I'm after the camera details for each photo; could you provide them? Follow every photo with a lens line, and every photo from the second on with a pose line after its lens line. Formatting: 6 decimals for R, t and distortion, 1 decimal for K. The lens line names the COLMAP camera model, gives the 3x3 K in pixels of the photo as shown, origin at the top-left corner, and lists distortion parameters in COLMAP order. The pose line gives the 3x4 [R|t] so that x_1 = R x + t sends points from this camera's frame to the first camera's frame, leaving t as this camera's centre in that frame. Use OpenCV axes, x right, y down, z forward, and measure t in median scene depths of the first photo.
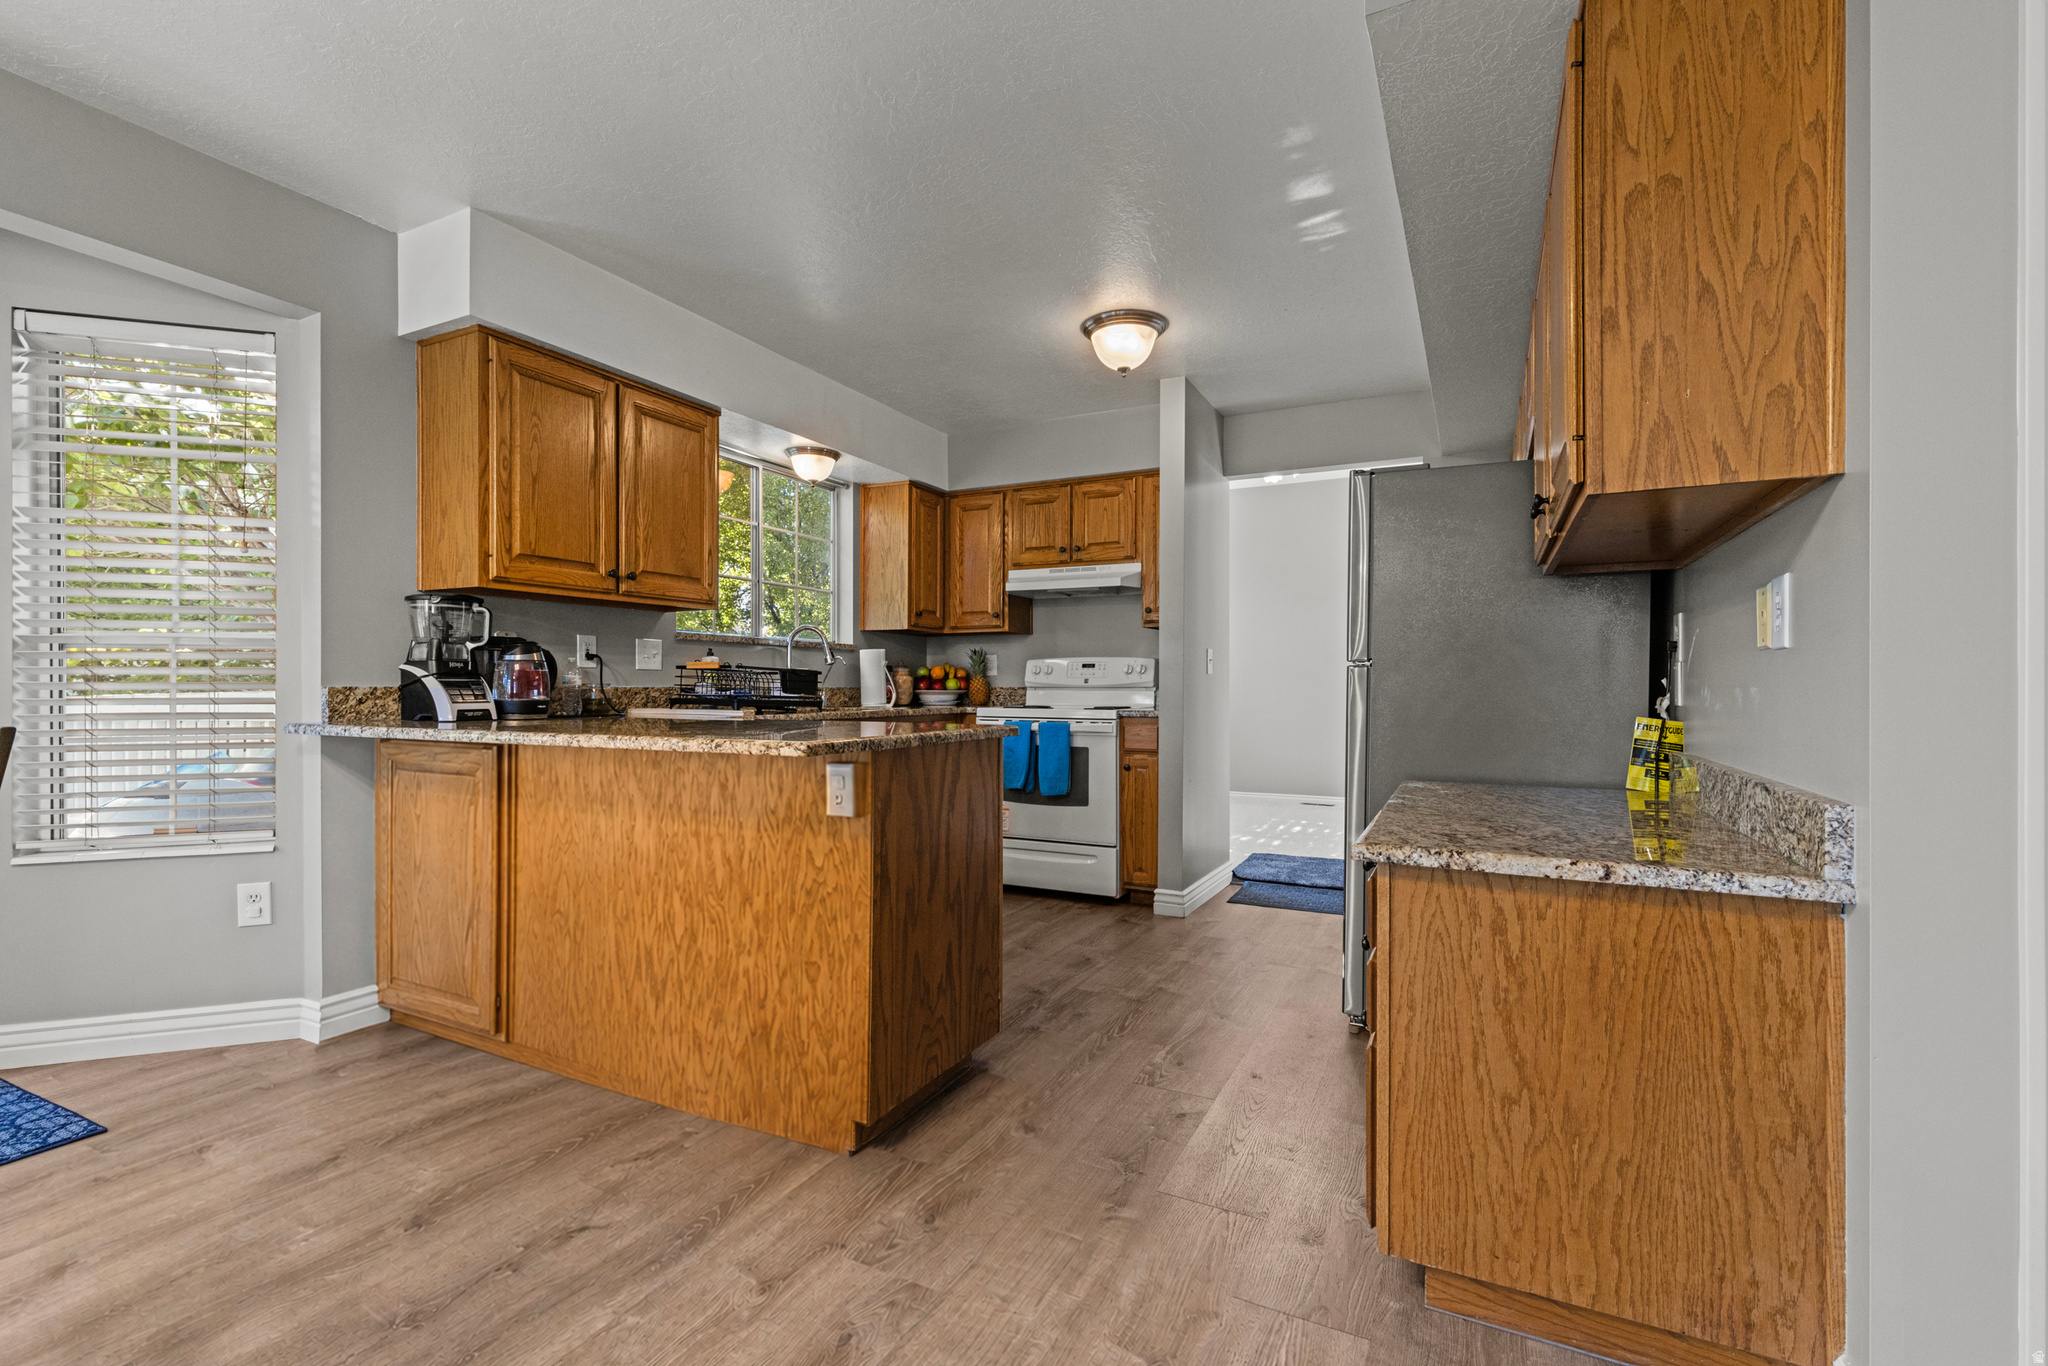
lens RADIAL K [[920.2, 0, 1021.5], [0, 920.2, 689.9], [0, 0, 1]] dist [0.008159, -0.000507]
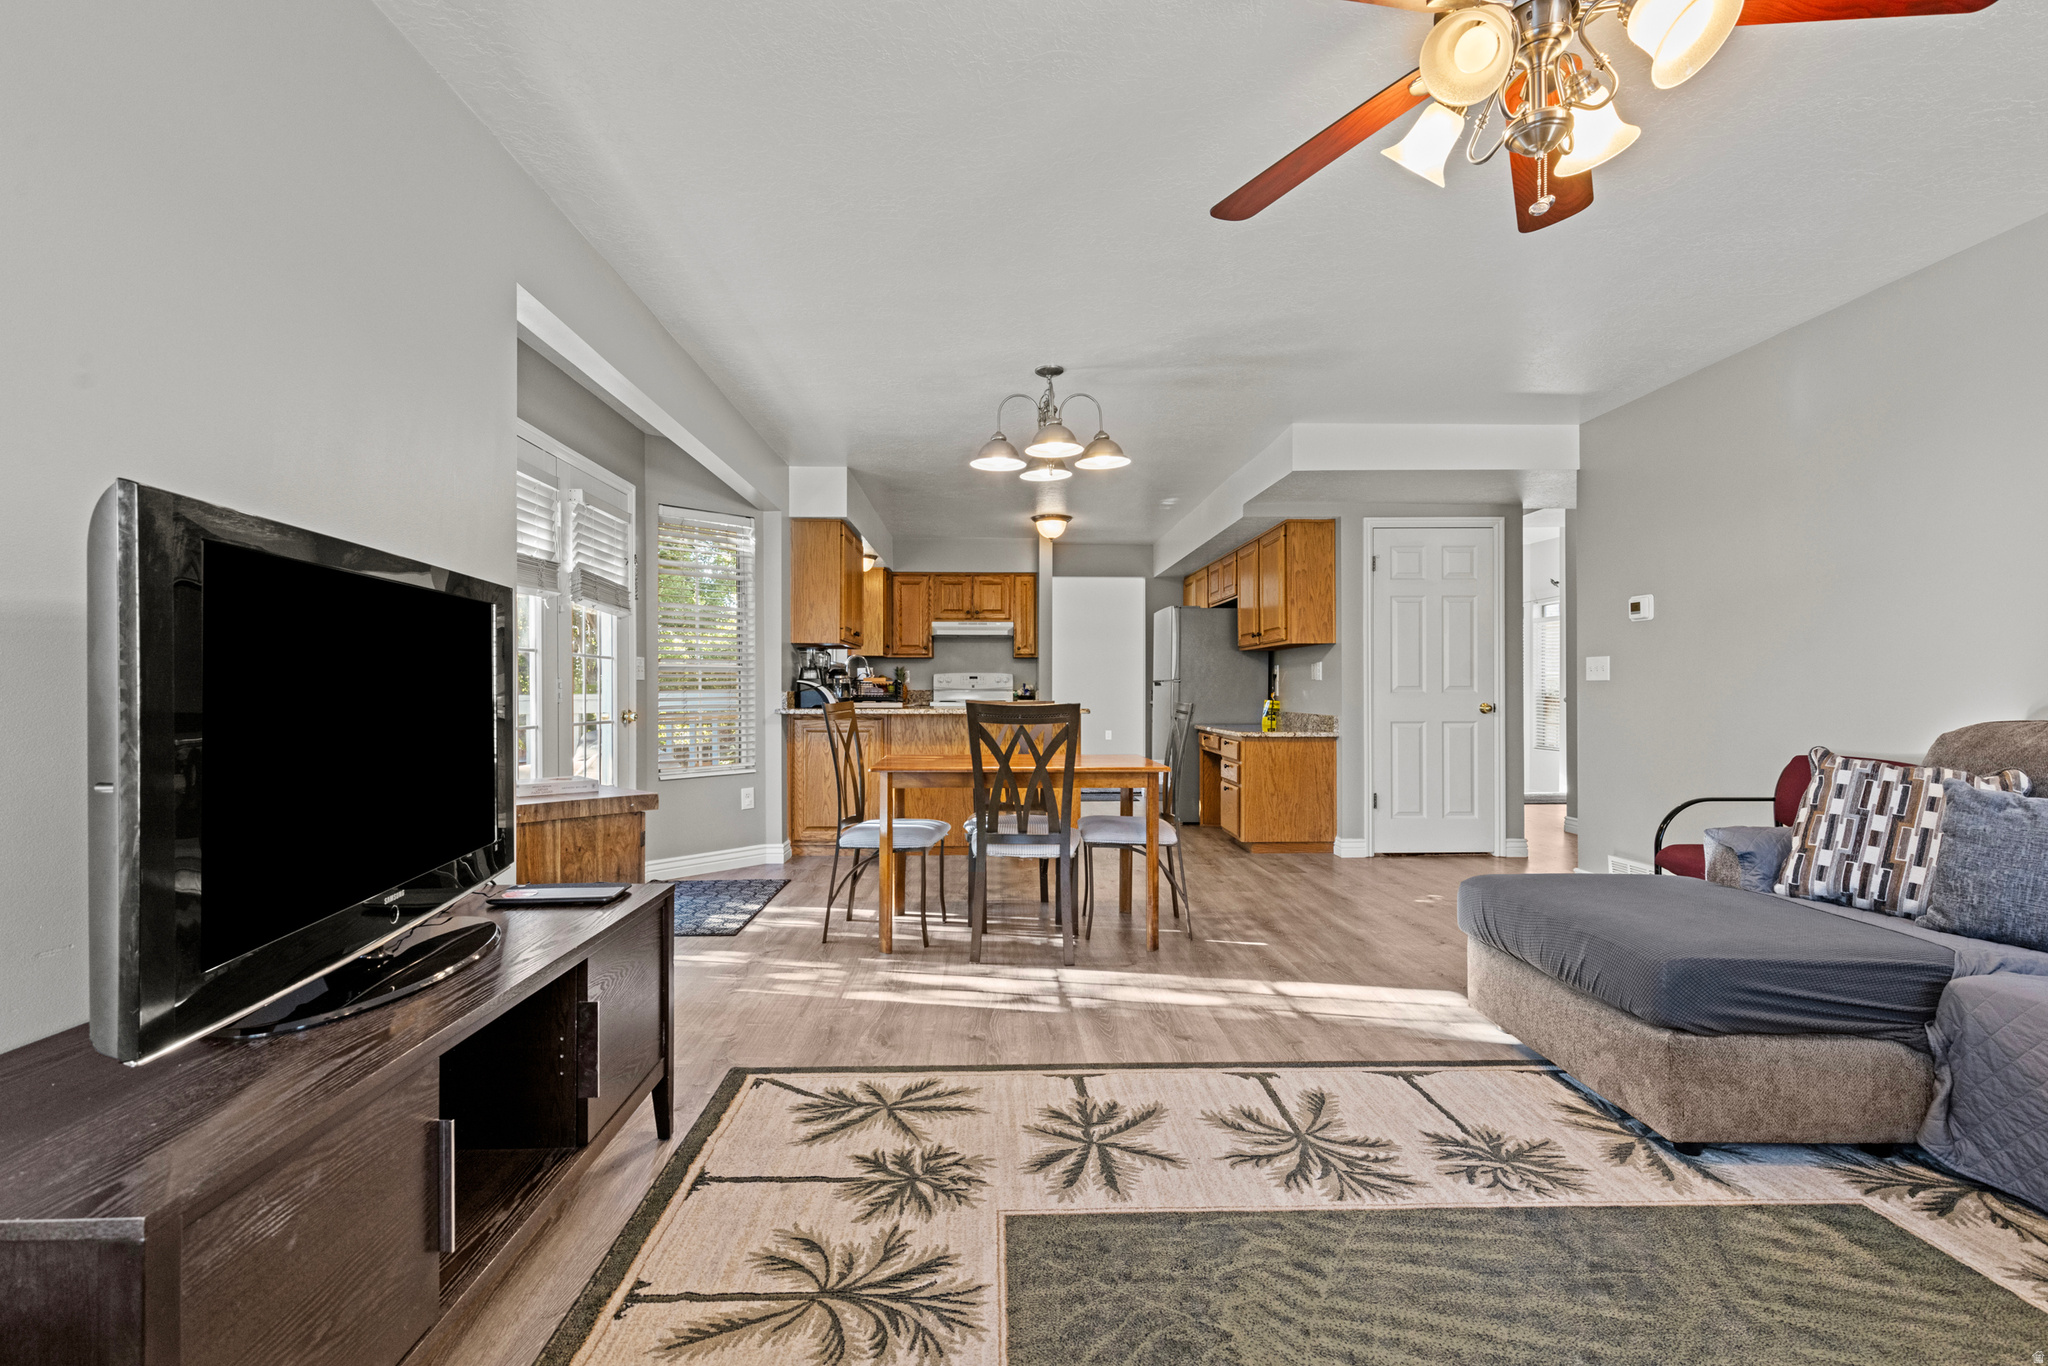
lens RADIAL K [[920.2, 0, 1027.2], [0, 920.2, 682.8], [0, 0, 1]] dist [0.008159, -0.000507]
pose [[0.873800, 0.000029, 0.486285, -1.428570], [0.003707, 0.999971, -0.006720, -0.007807], [-0.486271, 0.007675, 0.873774, -1.200360]]
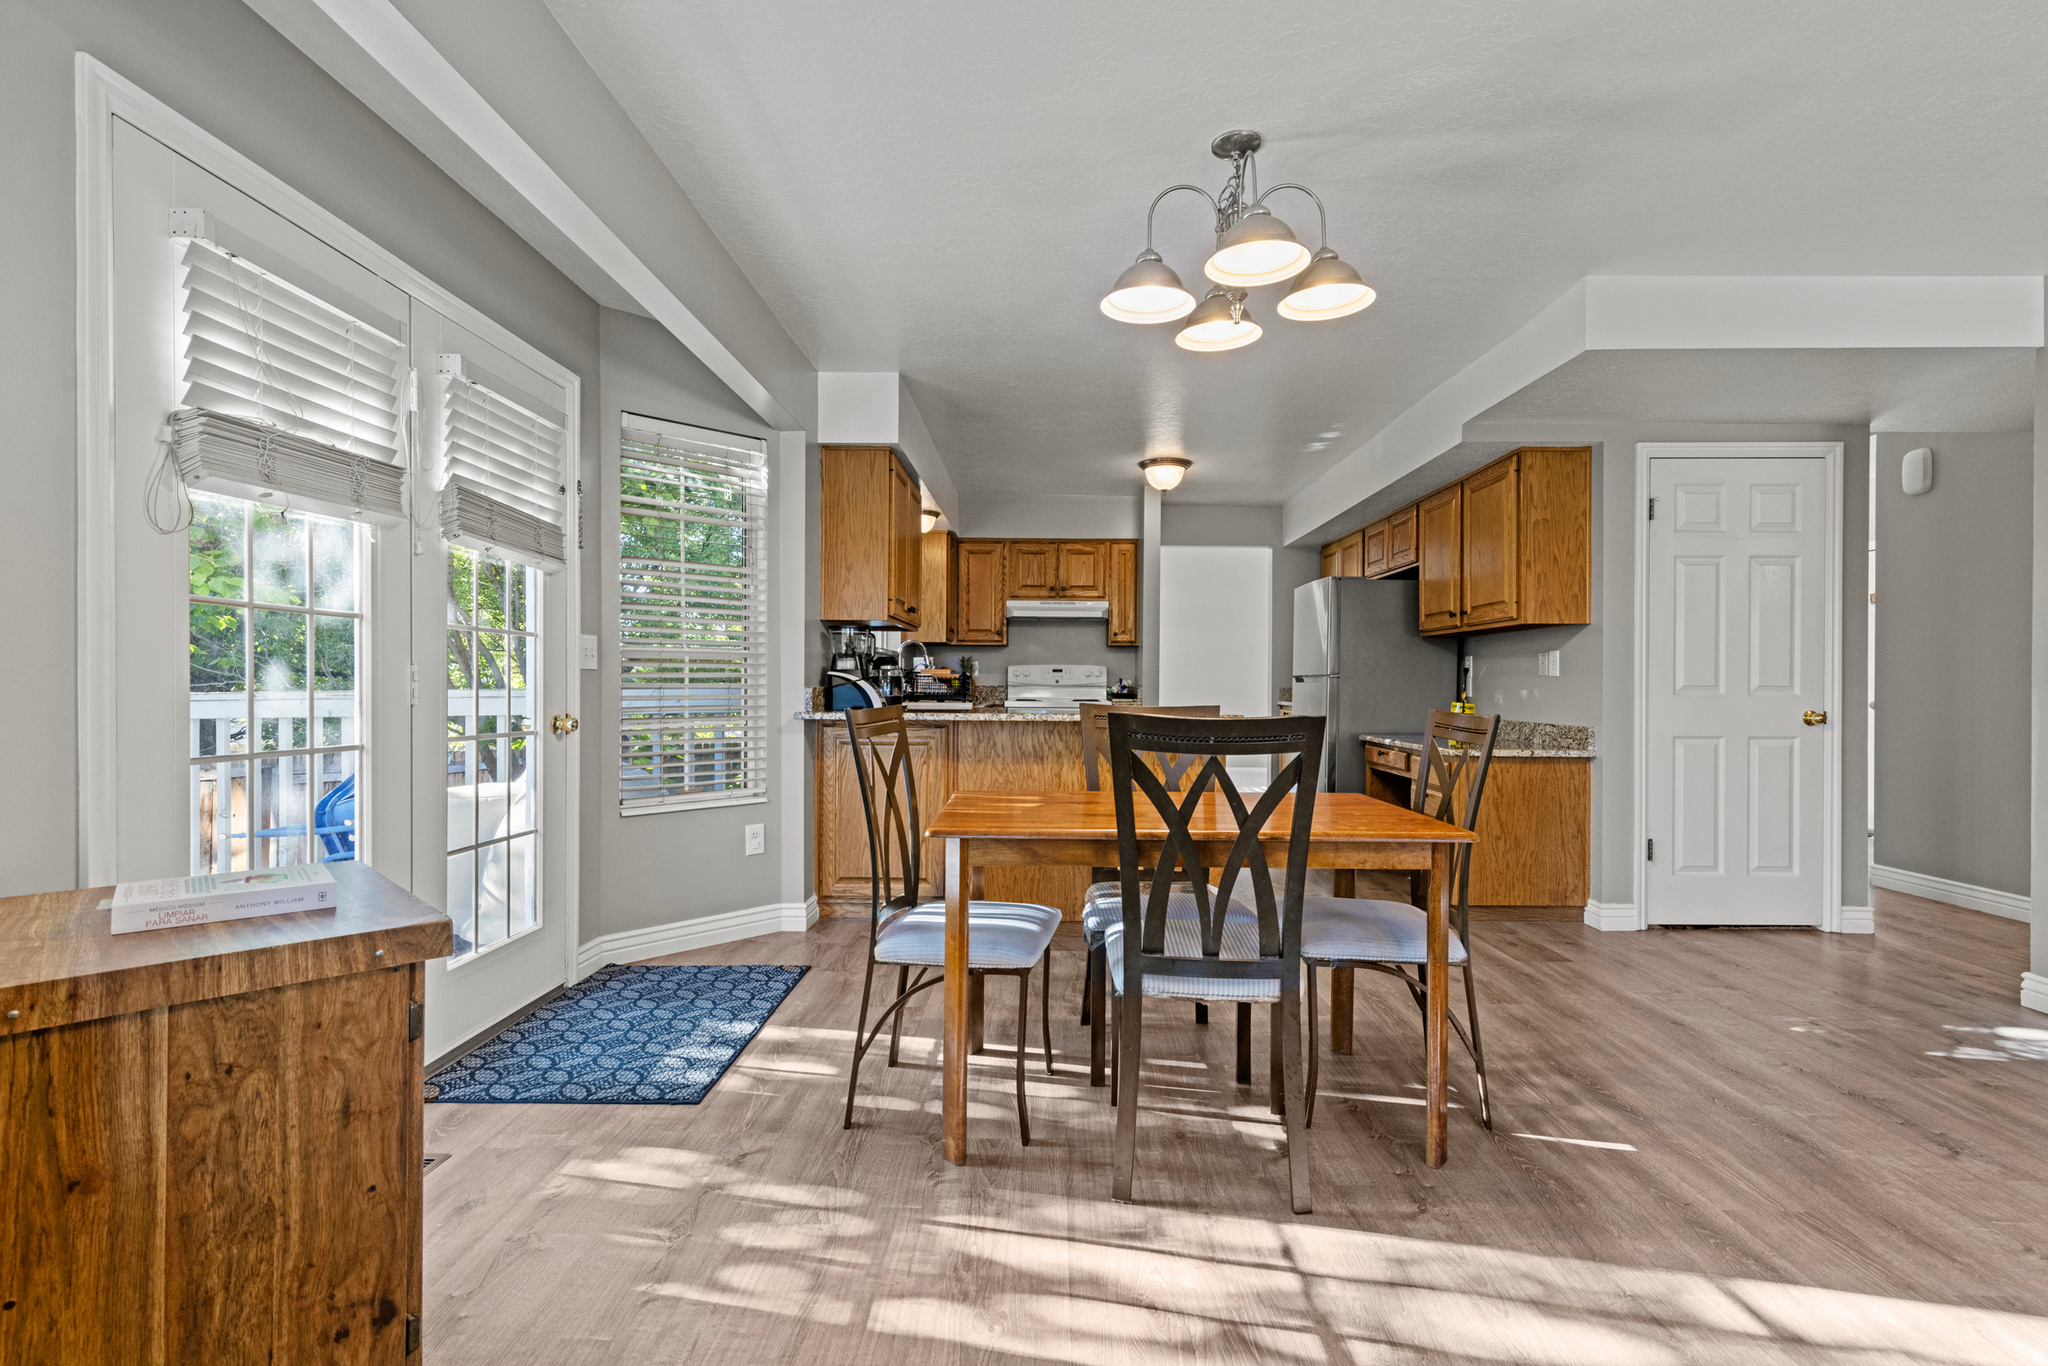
lens RADIAL K [[920.2, 0, 1059.8], [0, 920.2, 685.7], [0, 0, 1]] dist [0.008159, -0.000507]
pose [[0.887654, 0.001644, 0.460508, -1.191380], [-0.003015, 0.999993, 0.002241, -0.011682], [-0.460502, -0.003378, 0.887652, -0.531673]]
